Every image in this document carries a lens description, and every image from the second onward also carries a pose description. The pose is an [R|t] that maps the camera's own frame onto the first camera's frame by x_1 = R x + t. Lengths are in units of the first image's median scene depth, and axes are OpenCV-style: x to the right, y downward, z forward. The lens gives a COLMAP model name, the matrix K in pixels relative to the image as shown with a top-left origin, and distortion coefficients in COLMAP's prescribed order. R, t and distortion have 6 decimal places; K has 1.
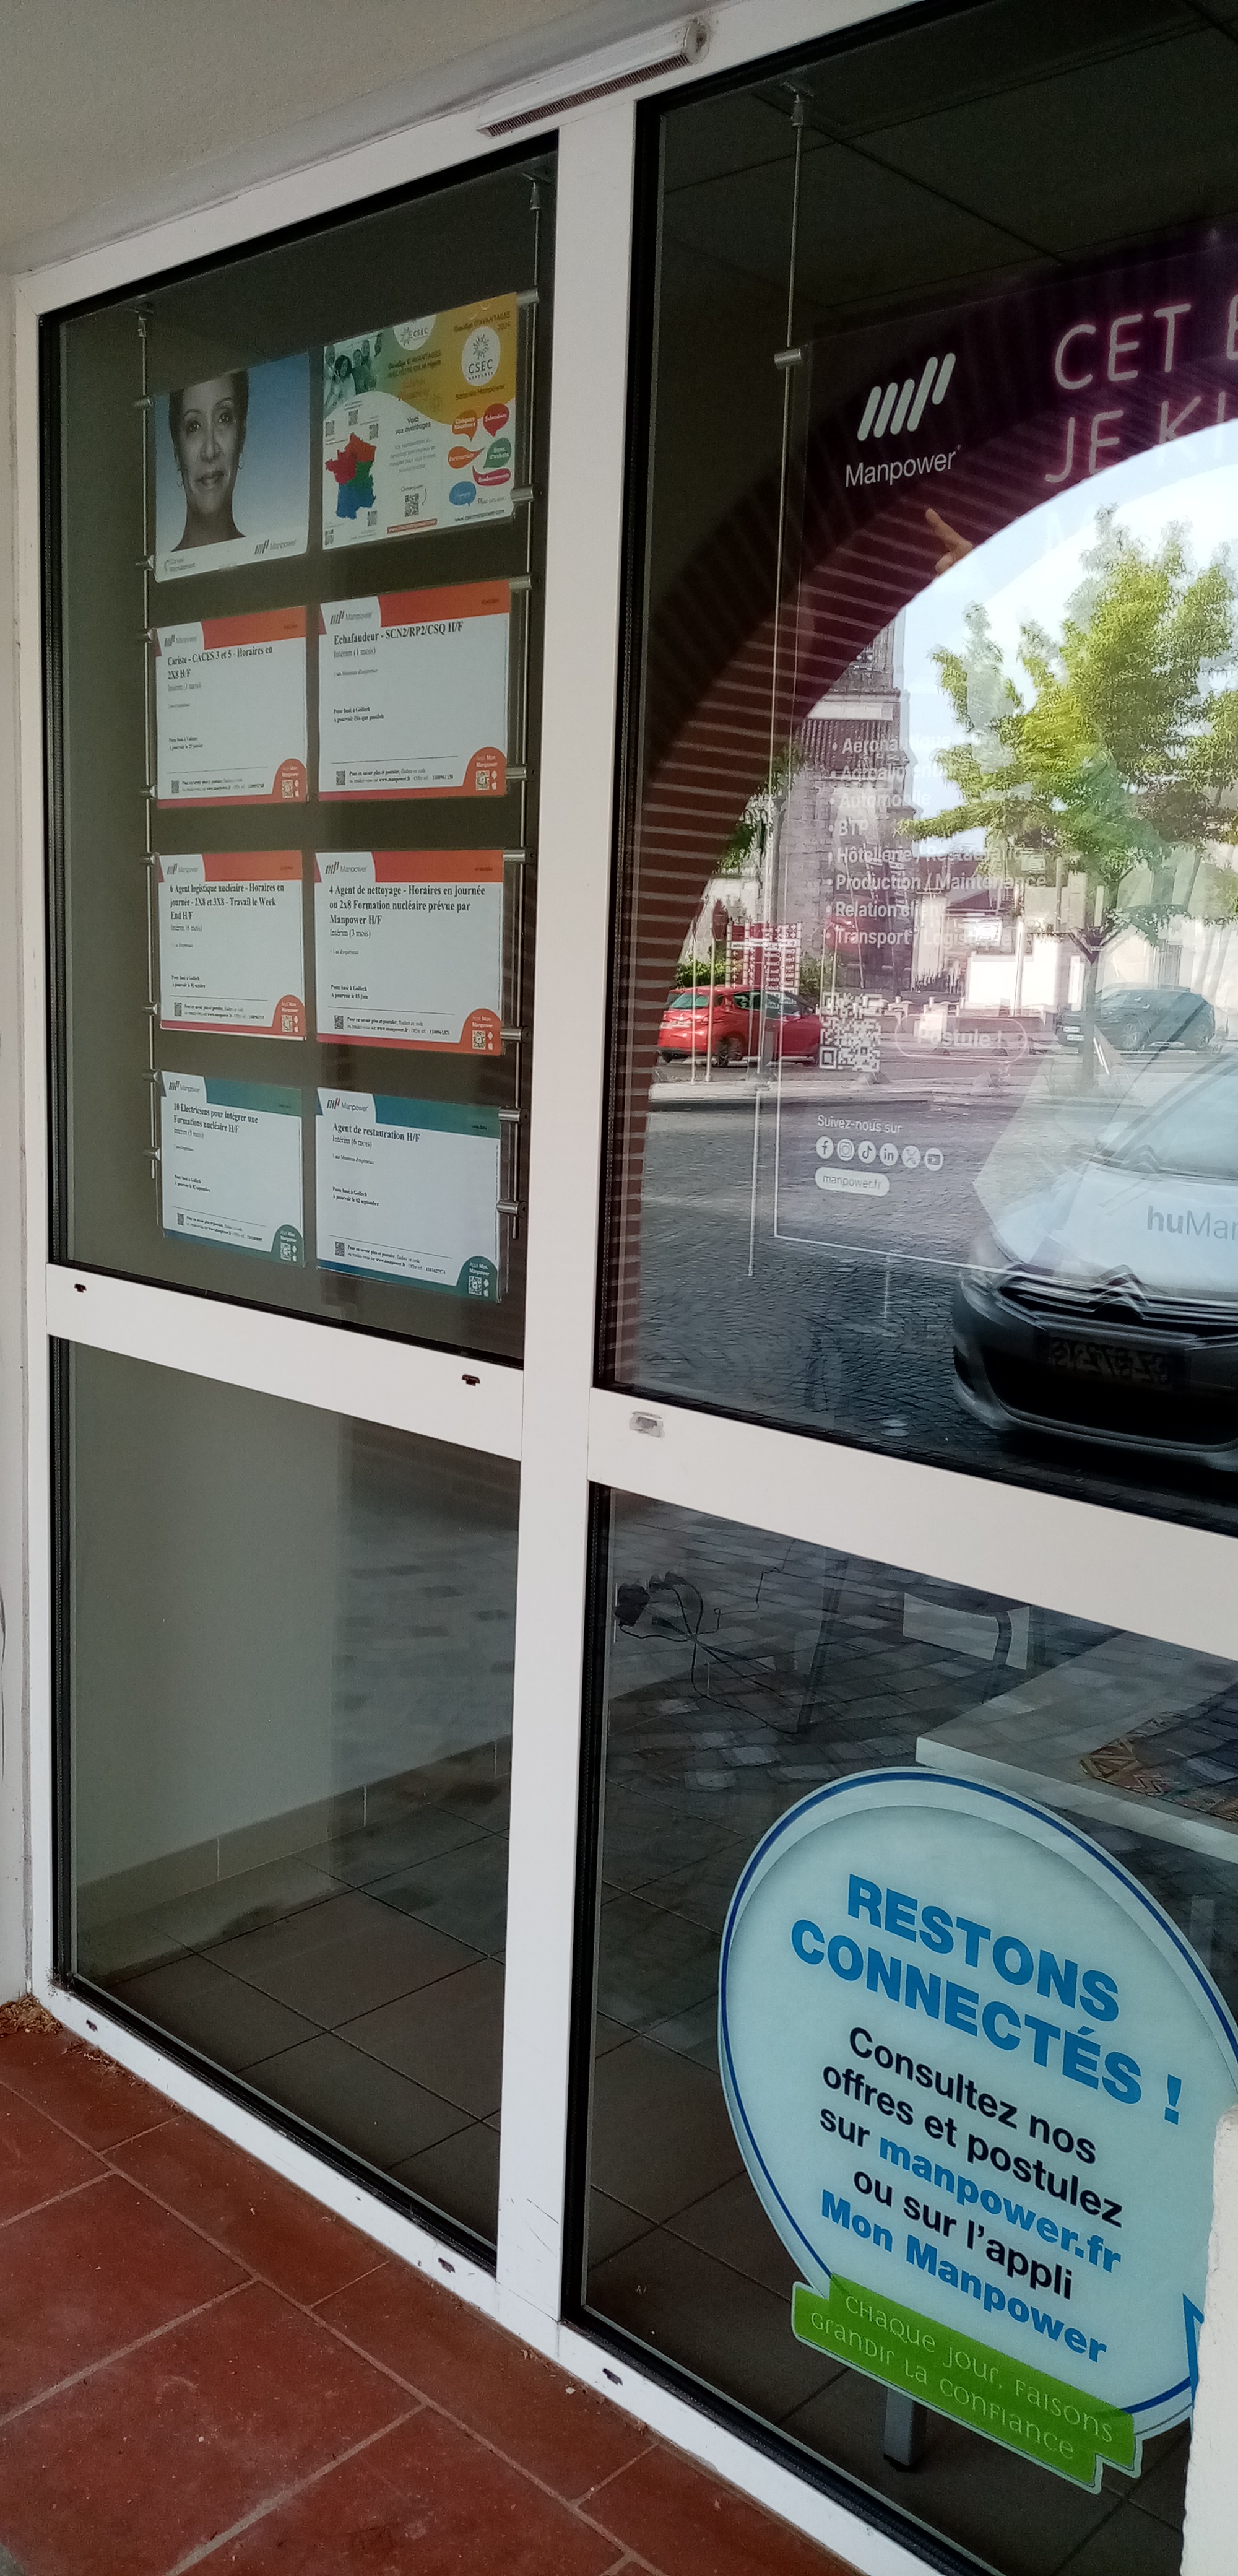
lens RADIAL K [[2042.0, 0, 617.3], [0, 2042.0, 1268.9], [0, 0, 1]] dist [-0.013721, -0.020504]
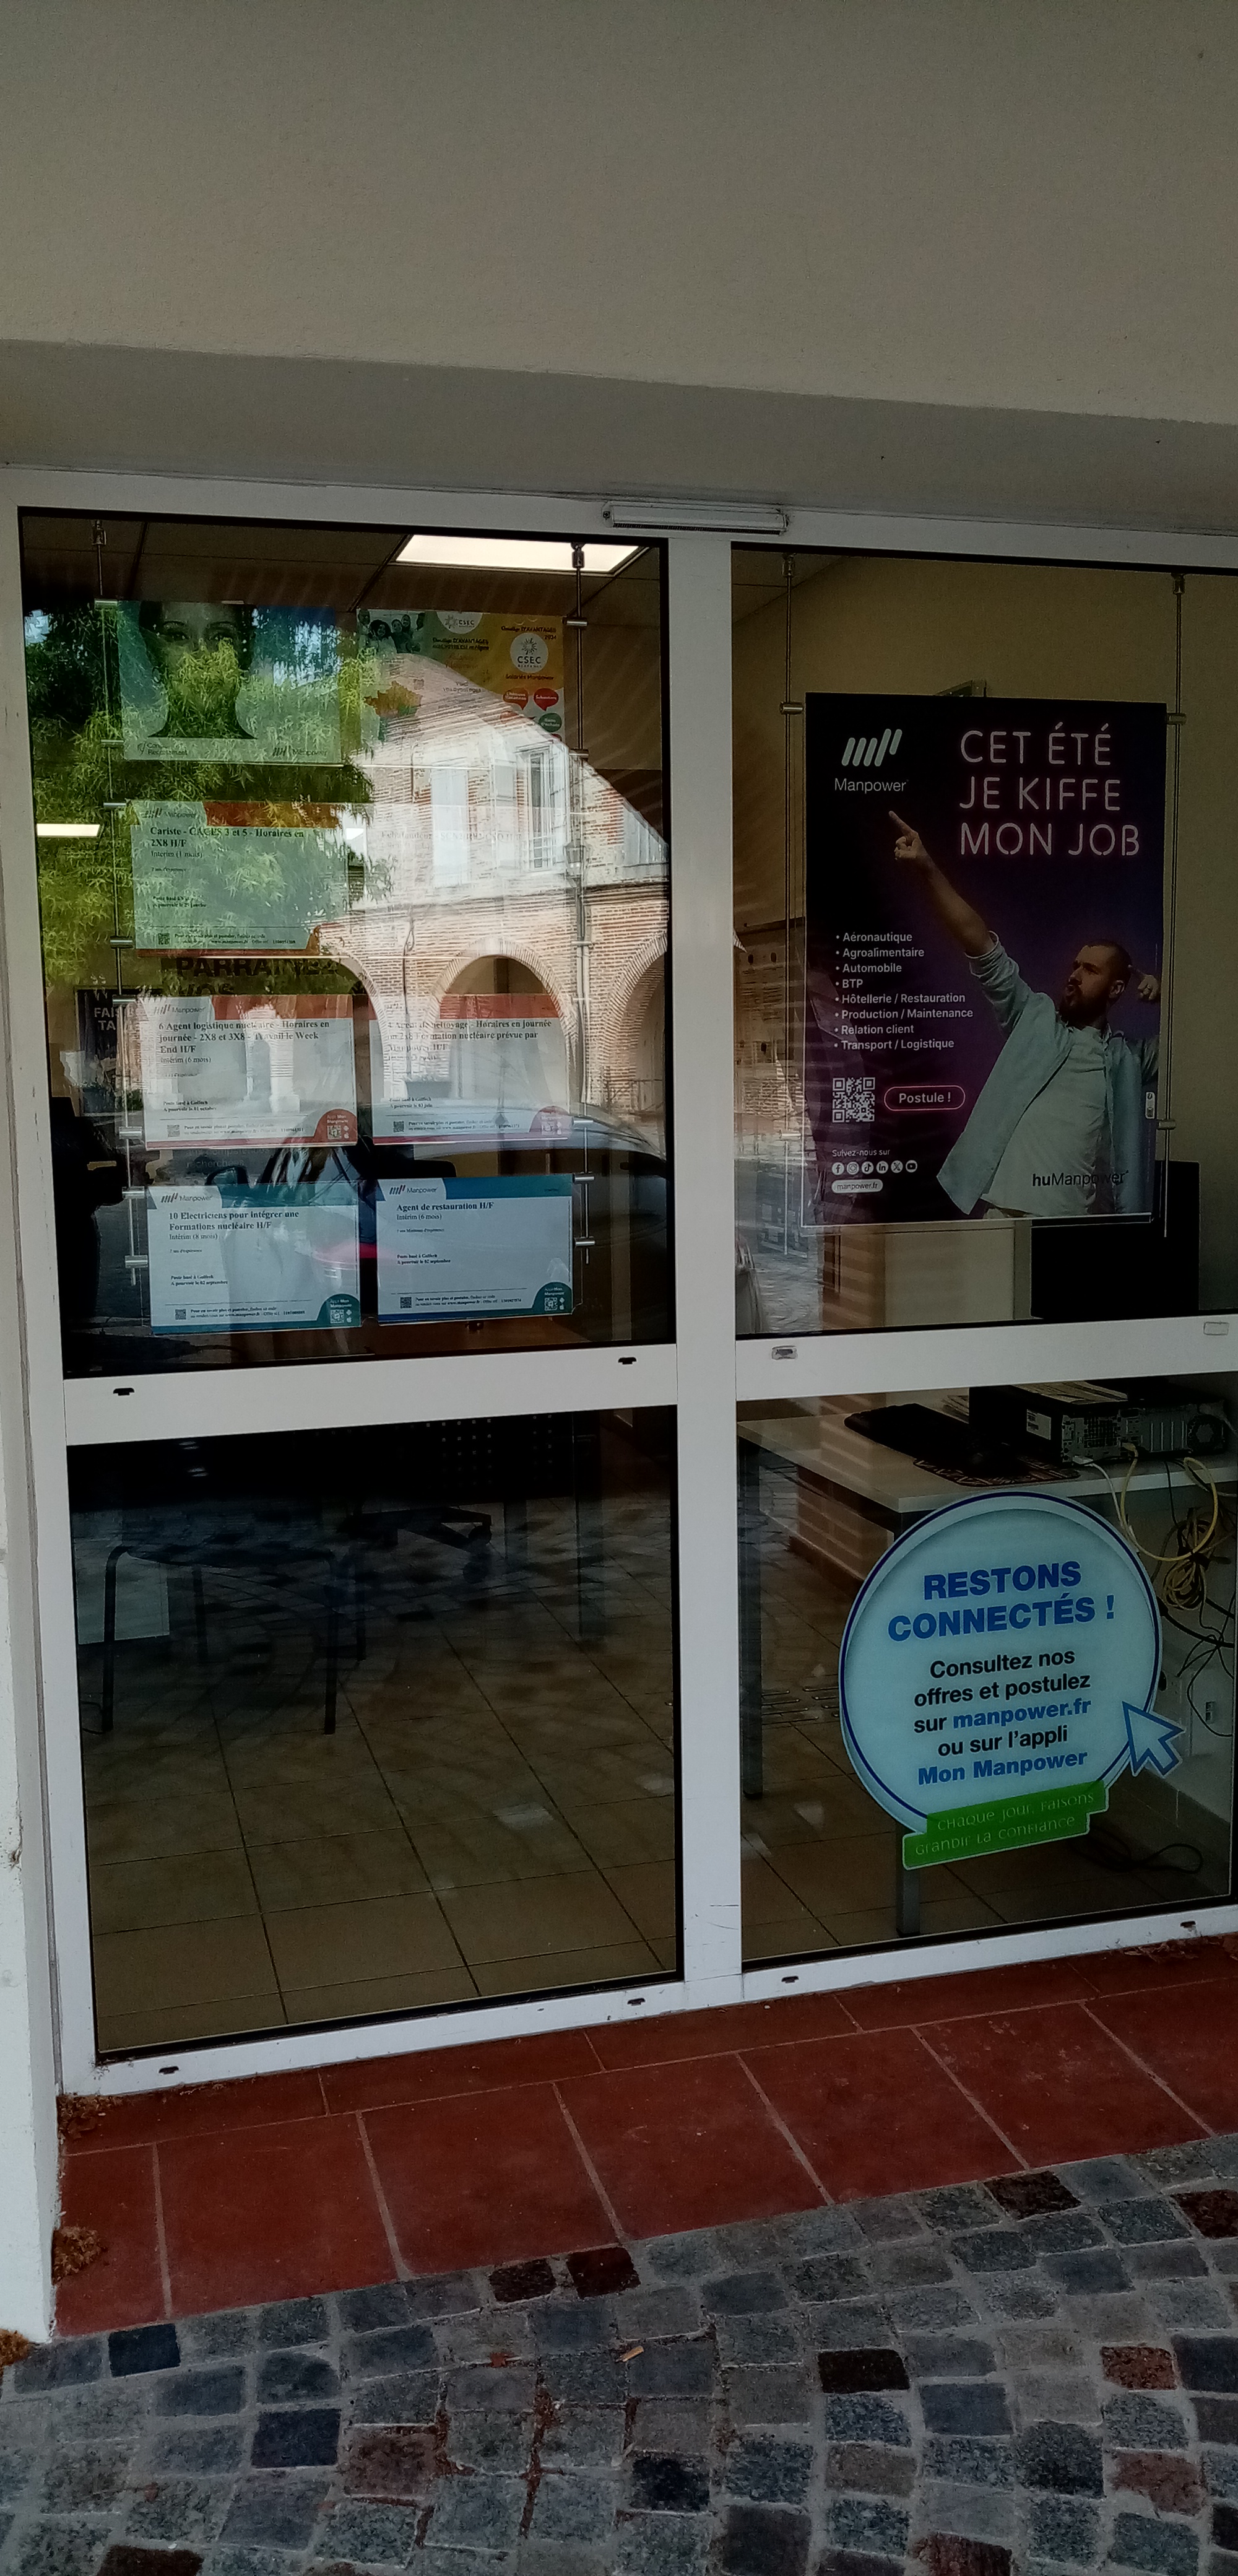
lens RADIAL K [[2042.0, 0, 608.0], [0, 2042.0, 1238.3], [0, 0, 1]] dist [-0.013721, -0.020504]
pose [[0.519104, -0.130478, 0.844693, -1.502053], [0.156661, 0.986061, 0.056040, -0.132995], [-0.840231, 0.103240, 0.532309, 0.271492]]
